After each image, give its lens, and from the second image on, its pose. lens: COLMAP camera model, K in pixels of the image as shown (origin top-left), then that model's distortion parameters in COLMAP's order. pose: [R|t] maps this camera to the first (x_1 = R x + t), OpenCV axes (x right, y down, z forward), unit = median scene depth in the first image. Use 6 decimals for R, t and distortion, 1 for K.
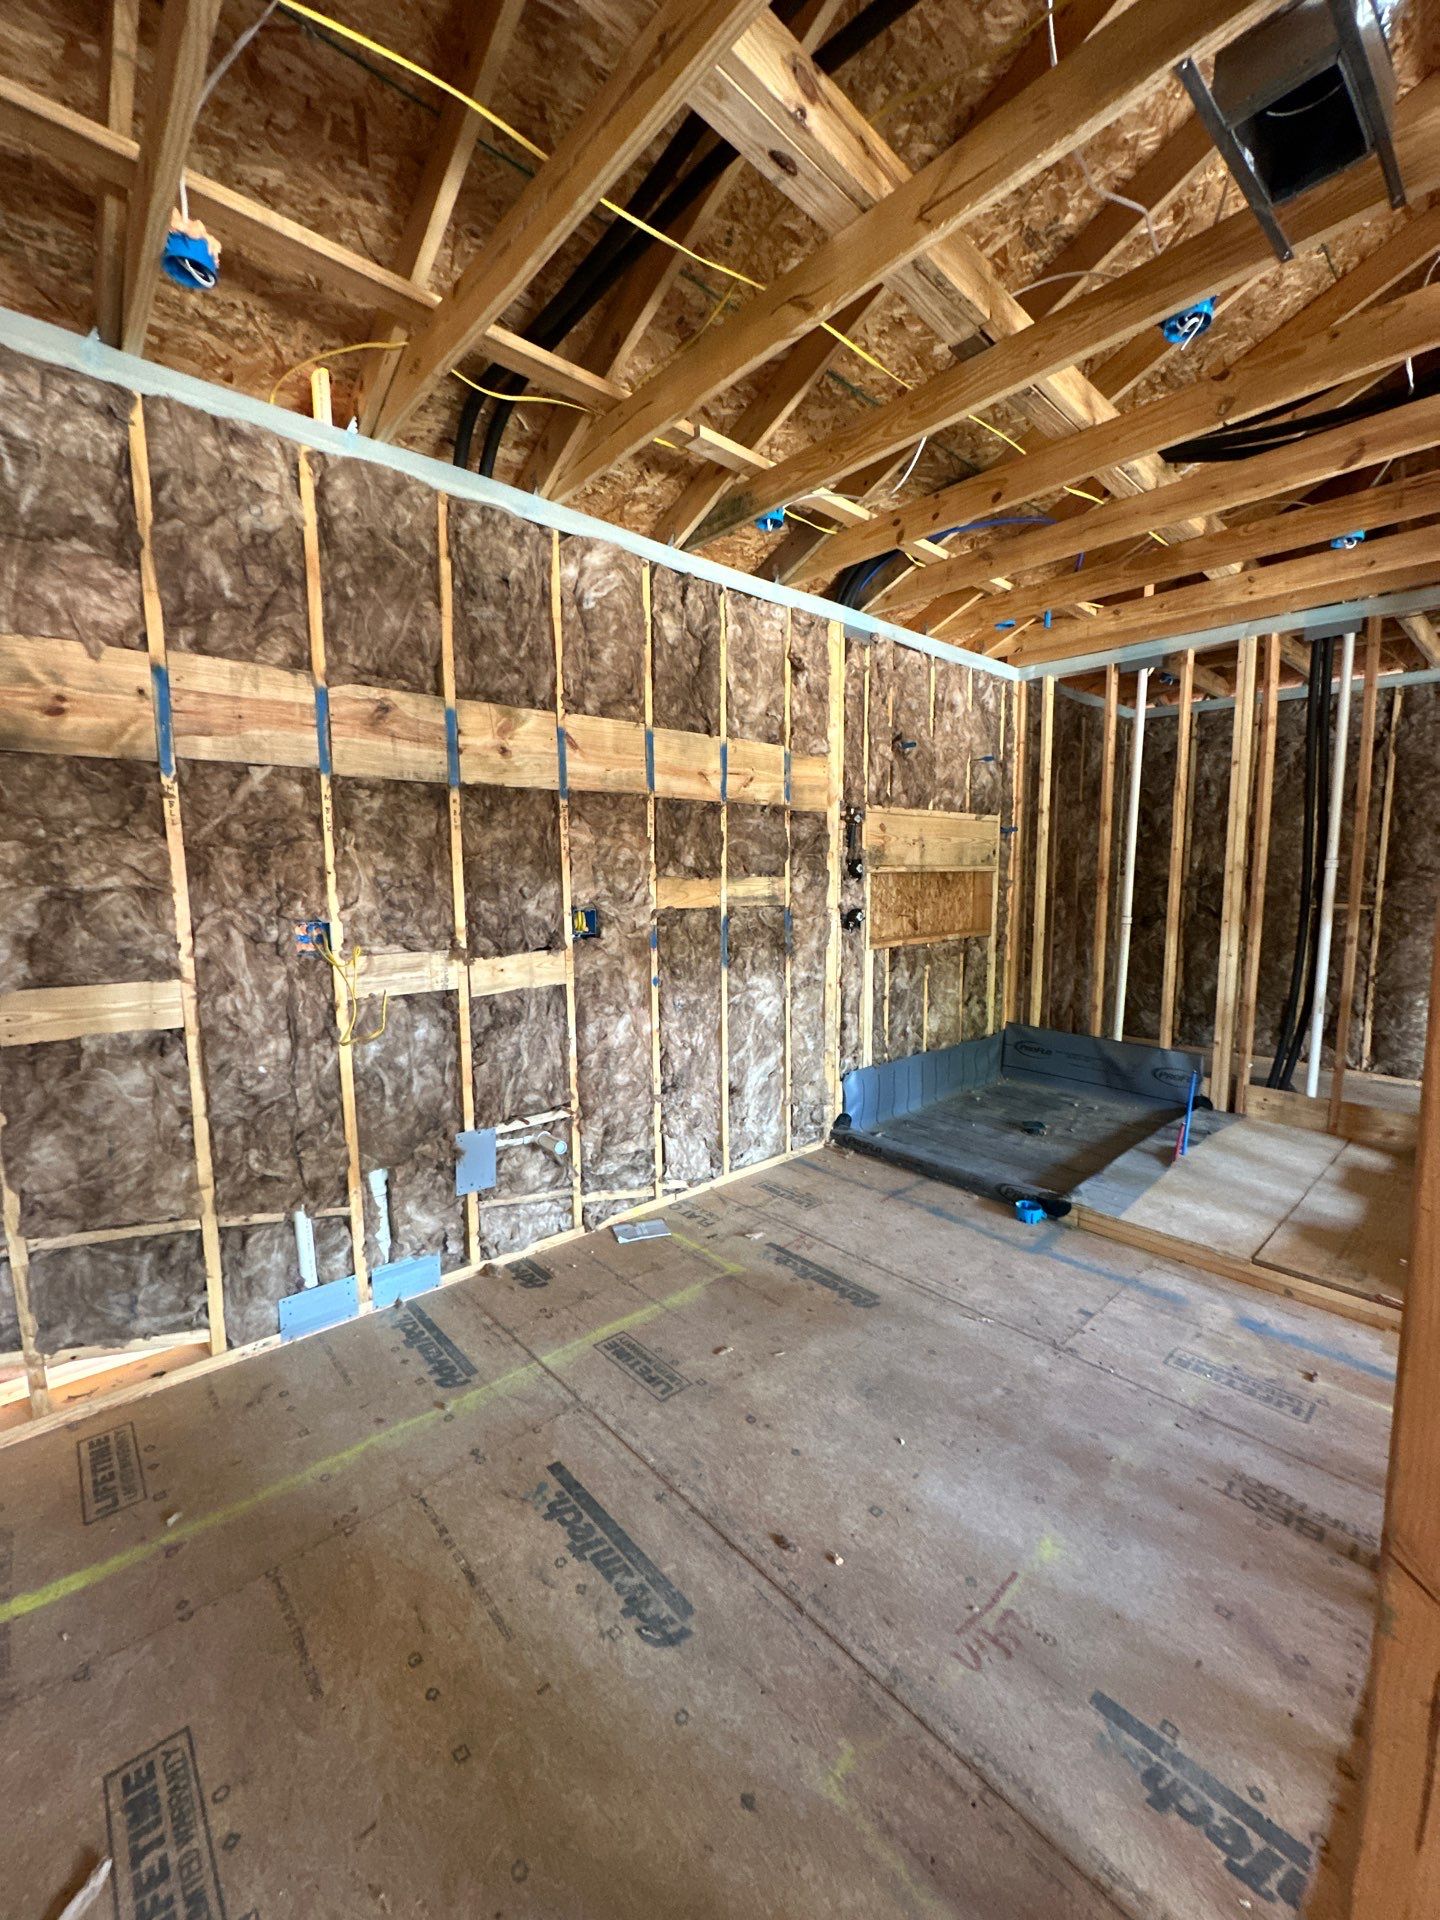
lens RADIAL K [[766.4, 0, 727.4], [0, 766.4, 960.7], [0, 0, 1]] dist [-0.004894, 0.001187]
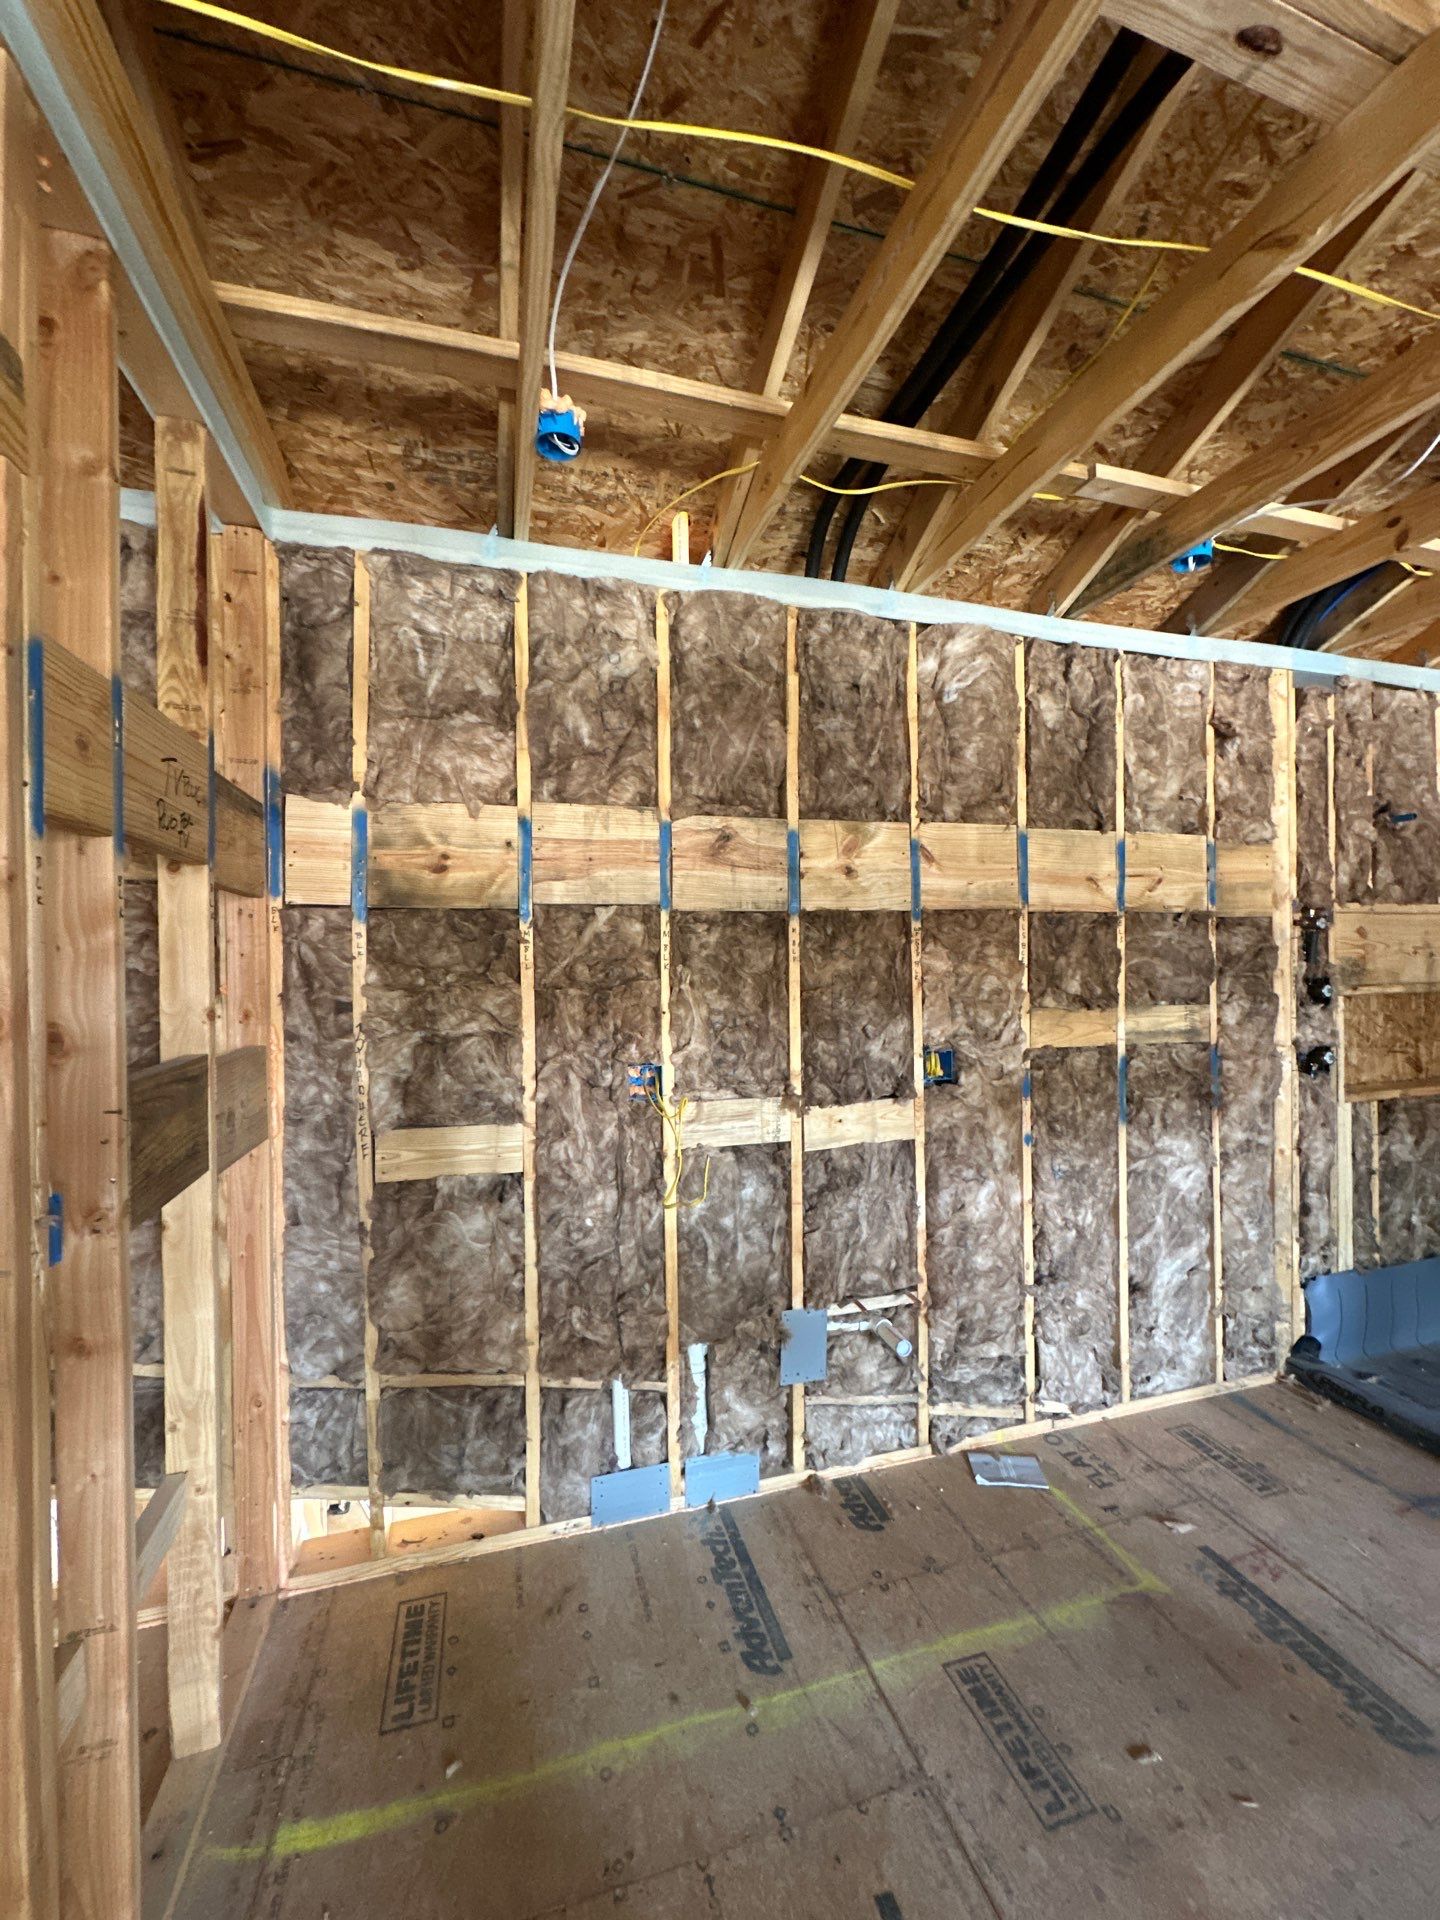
lens RADIAL K [[766.4, 0, 722.6], [0, 766.4, 956.8], [0, 0, 1]] dist [-0.004894, 0.001187]
pose [[0.899833, -0.003933, -0.436216, -0.041856], [-0.045546, 0.993647, -0.102911, -0.085684], [0.433850, 0.112471, 0.893938, 0.172806]]
